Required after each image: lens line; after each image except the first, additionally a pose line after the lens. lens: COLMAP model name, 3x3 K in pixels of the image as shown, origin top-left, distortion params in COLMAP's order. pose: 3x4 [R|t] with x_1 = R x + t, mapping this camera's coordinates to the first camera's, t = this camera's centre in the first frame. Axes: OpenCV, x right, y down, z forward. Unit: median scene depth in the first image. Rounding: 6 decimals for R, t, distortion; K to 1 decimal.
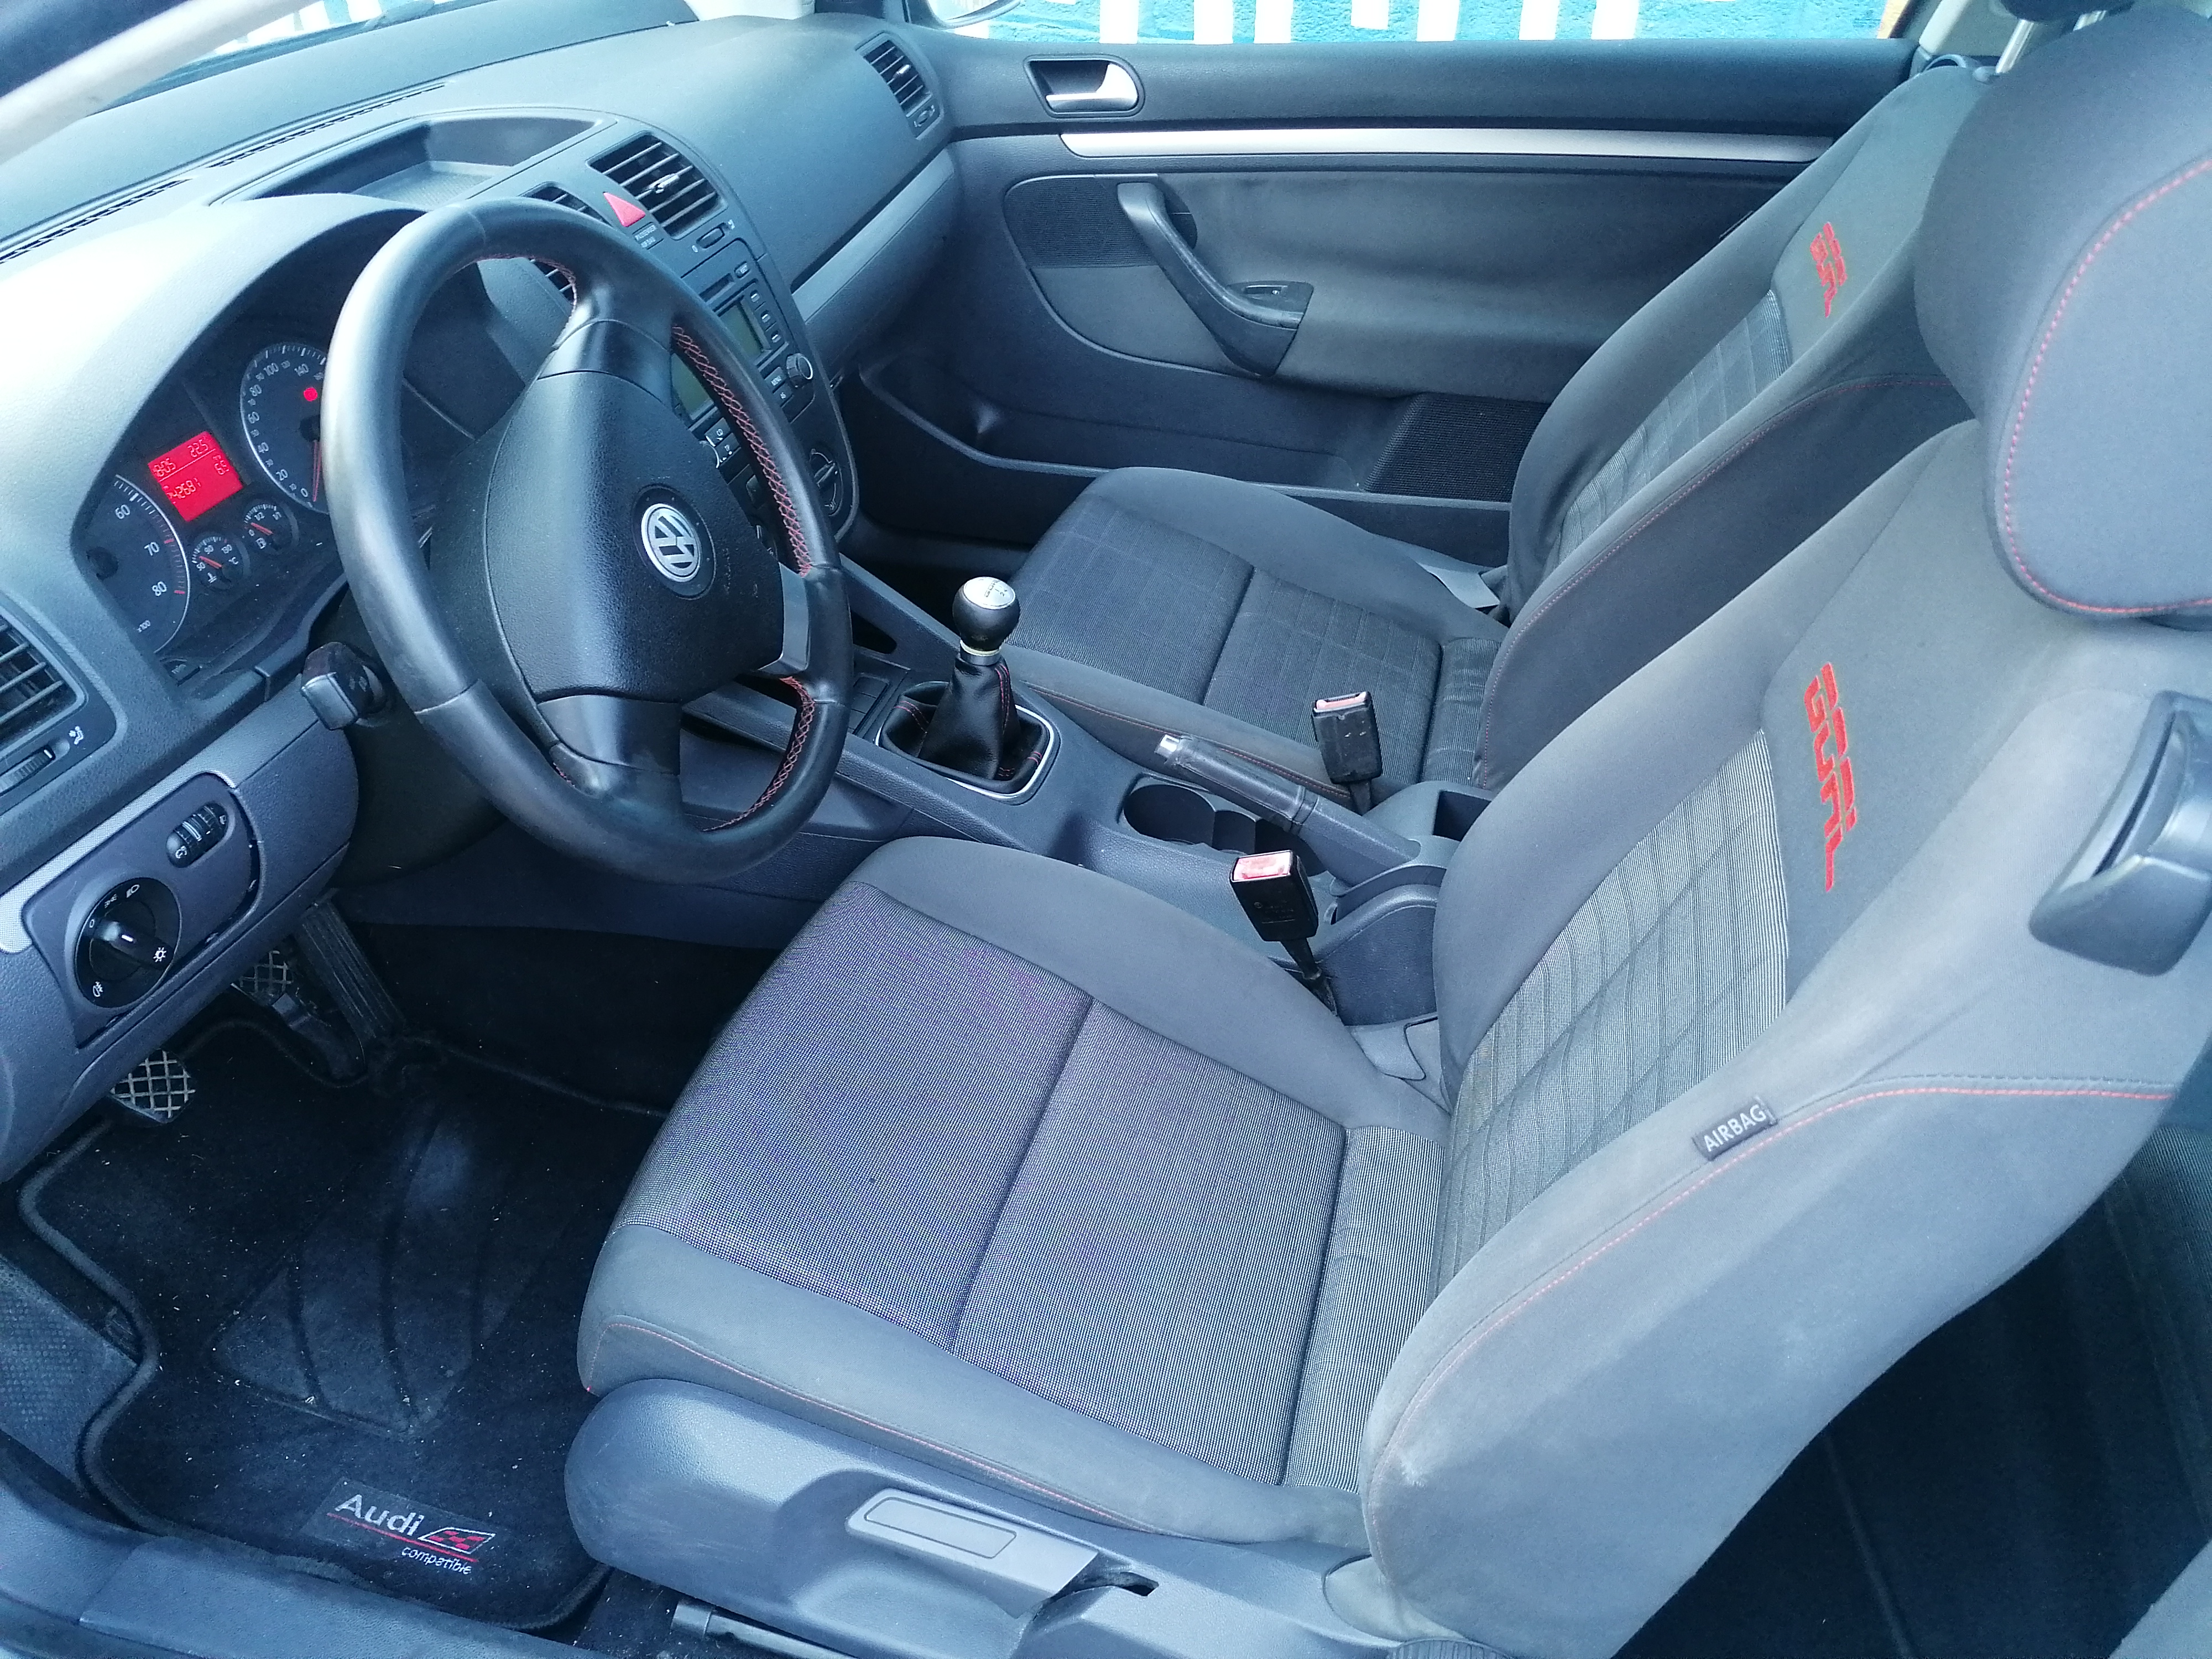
lens RADIAL K [[1643.4, 0, 1106.0], [0, 1643.4, 829.5], [0, 0, 1]] dist [0.069119, -0.087237]
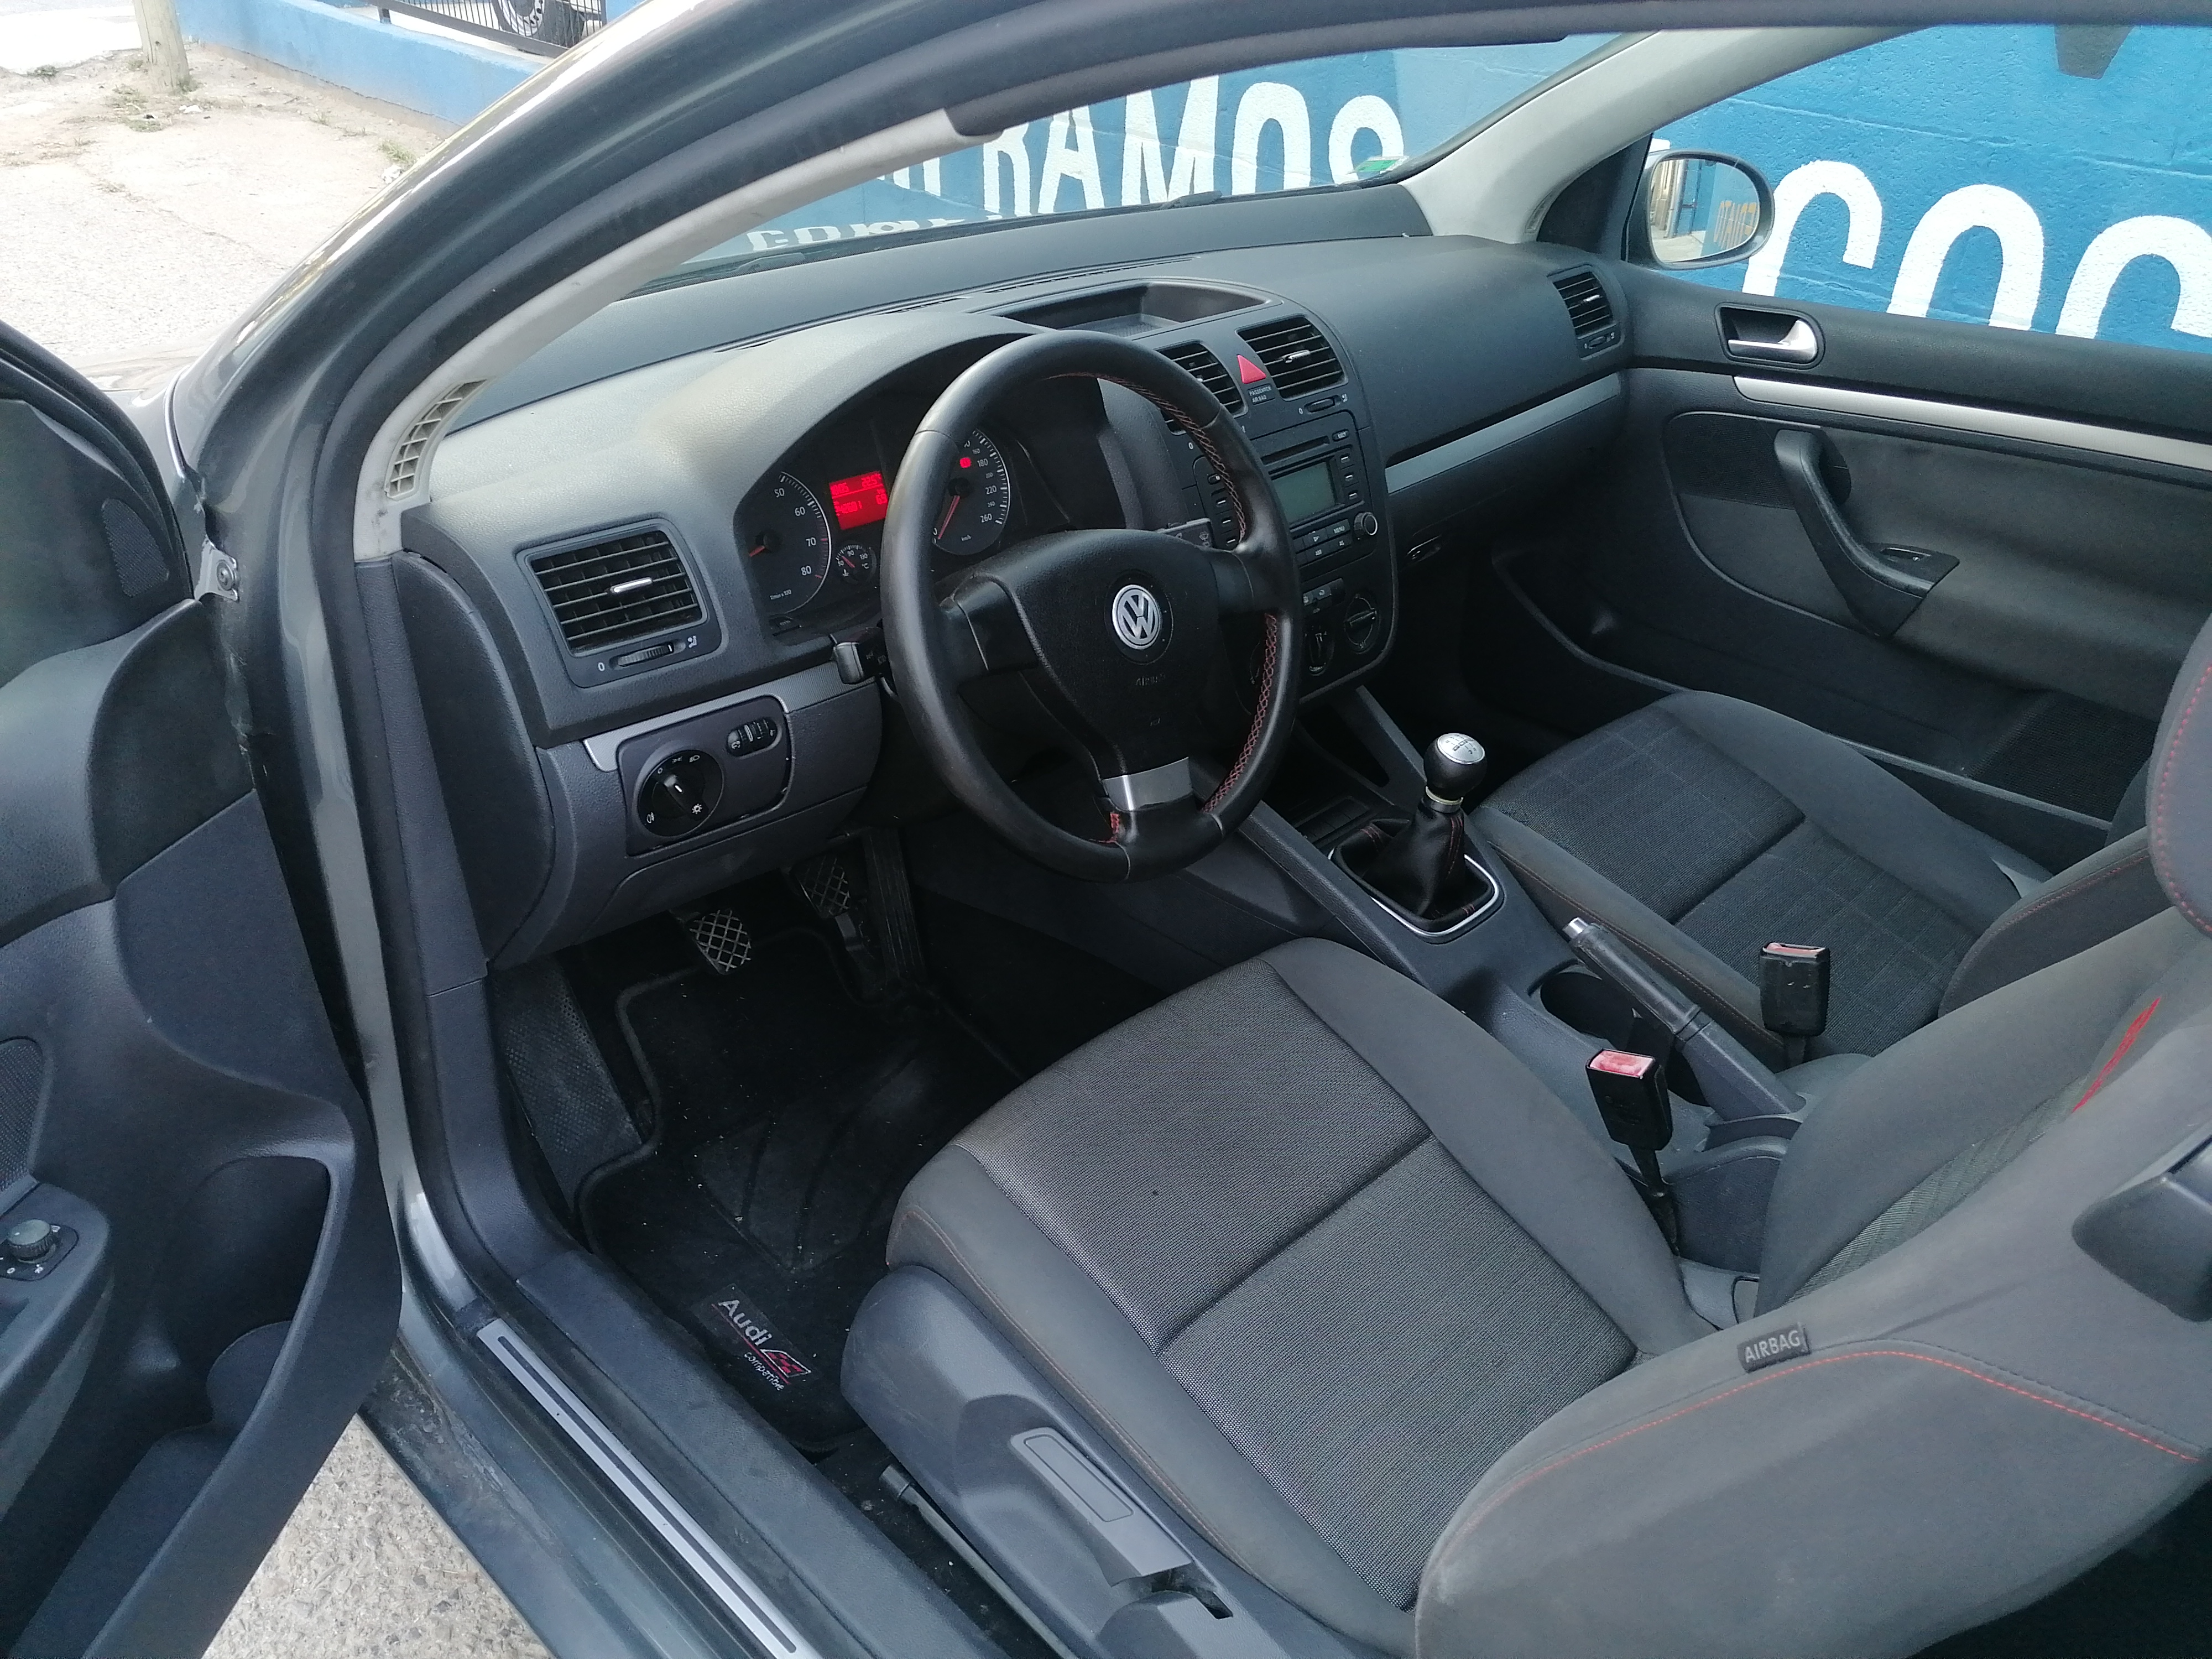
lens RADIAL K [[1643.4, 0, 1106.0], [0, 1643.4, 829.5], [0, 0, 1]] dist [0.069119, -0.087237]
pose [[0.869270, 0.269240, -0.414583, 0.196757], [-0.313458, 0.948711, -0.041122, 0.026576], [0.382248, 0.165700, 0.909082, -0.077201]]
